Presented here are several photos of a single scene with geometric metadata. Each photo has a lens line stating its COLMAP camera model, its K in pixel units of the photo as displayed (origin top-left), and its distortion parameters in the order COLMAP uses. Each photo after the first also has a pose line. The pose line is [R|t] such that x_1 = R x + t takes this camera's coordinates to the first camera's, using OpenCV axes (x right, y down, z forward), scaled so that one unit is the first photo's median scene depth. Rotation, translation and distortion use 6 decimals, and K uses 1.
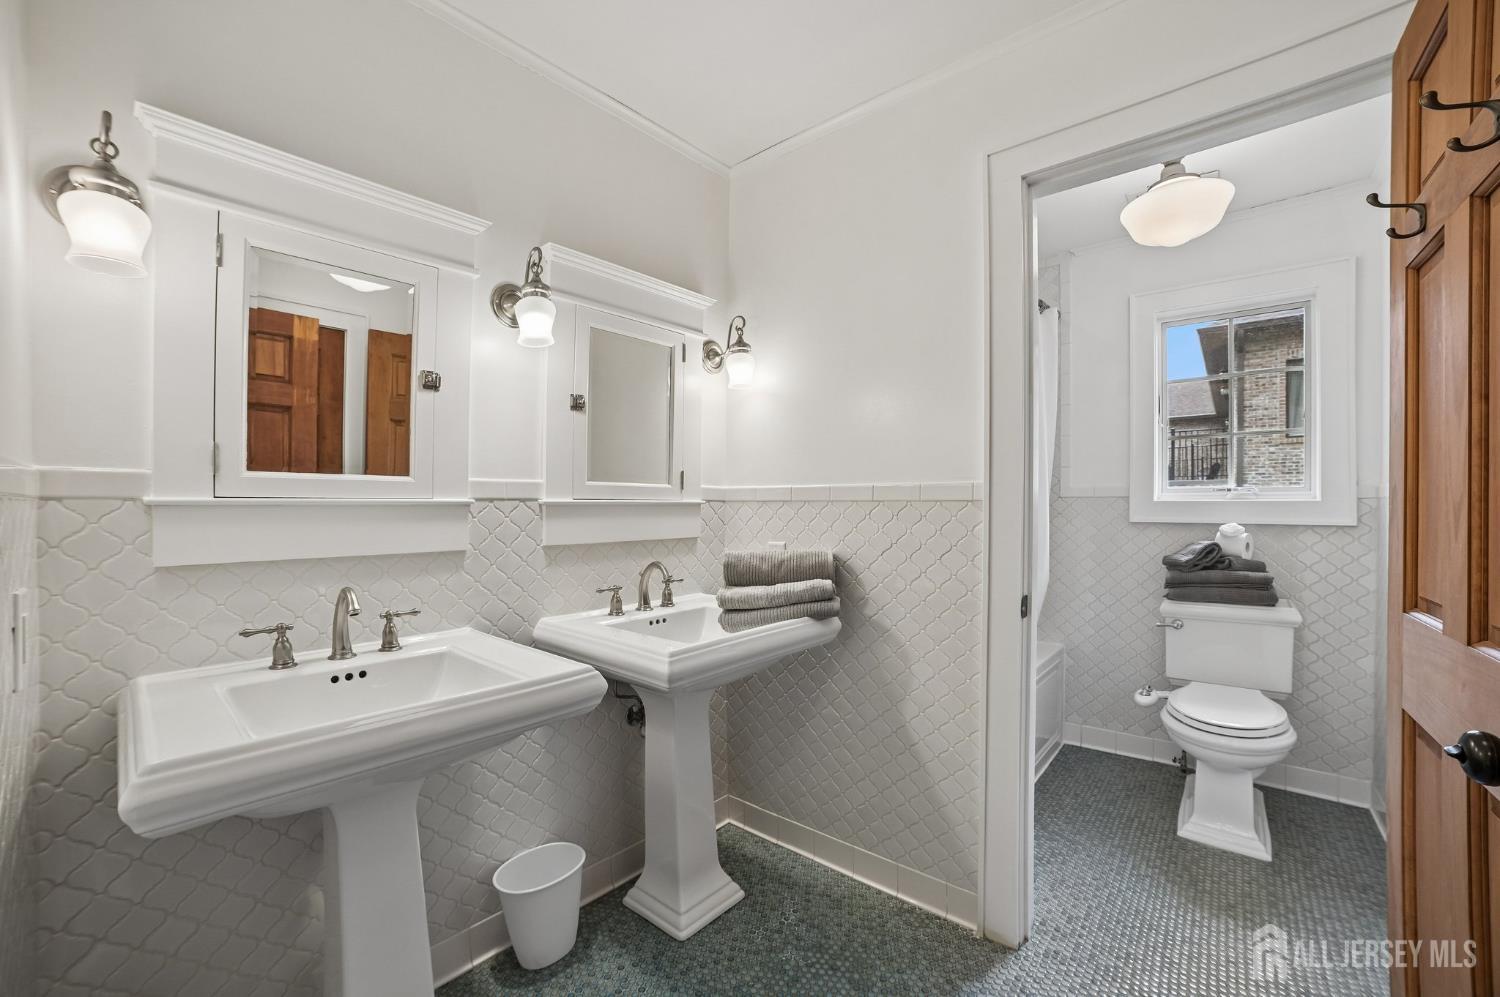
lens RADIAL K [[600.9, 0, 743.4], [0, 600.9, 503.9], [0, 0, 1]] dist [-0.088129, 0.030310]
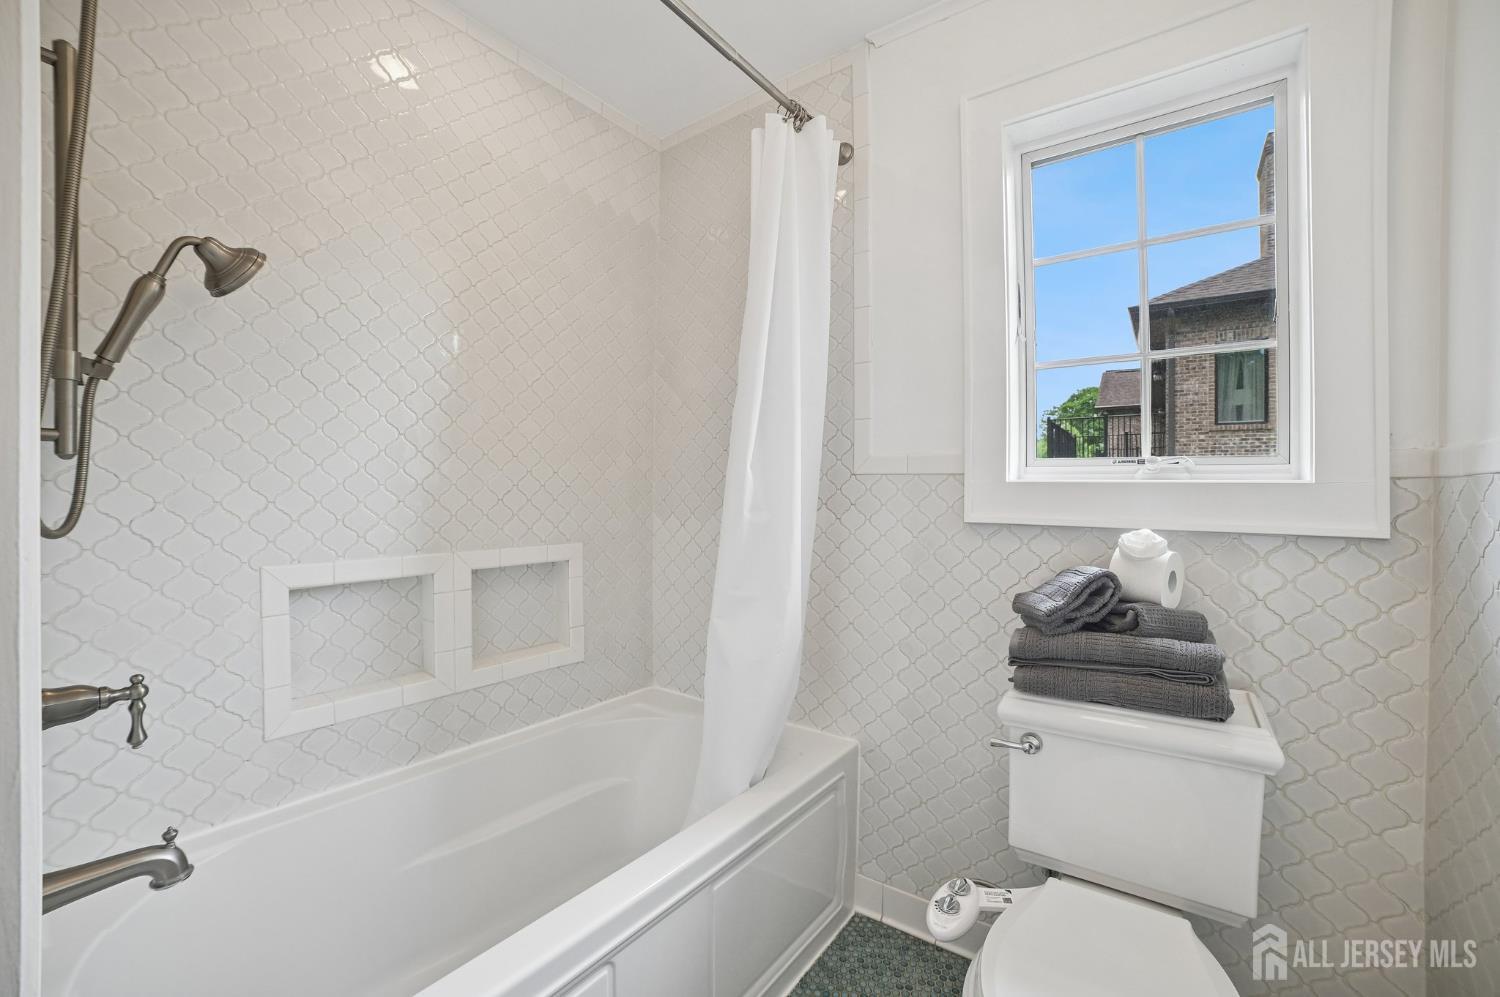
lens RADIAL K [[599.4, 0, 764.9], [0, 599.4, 490.6], [0, 0, 1]] dist [-0.101269, 0.030980]
pose [[0.995110, 0.009919, 0.098273, 0.494516], [-0.010095, 0.999948, 0.001295, 0.003723], [-0.098255, -0.002281, 0.995159, 0.555392]]
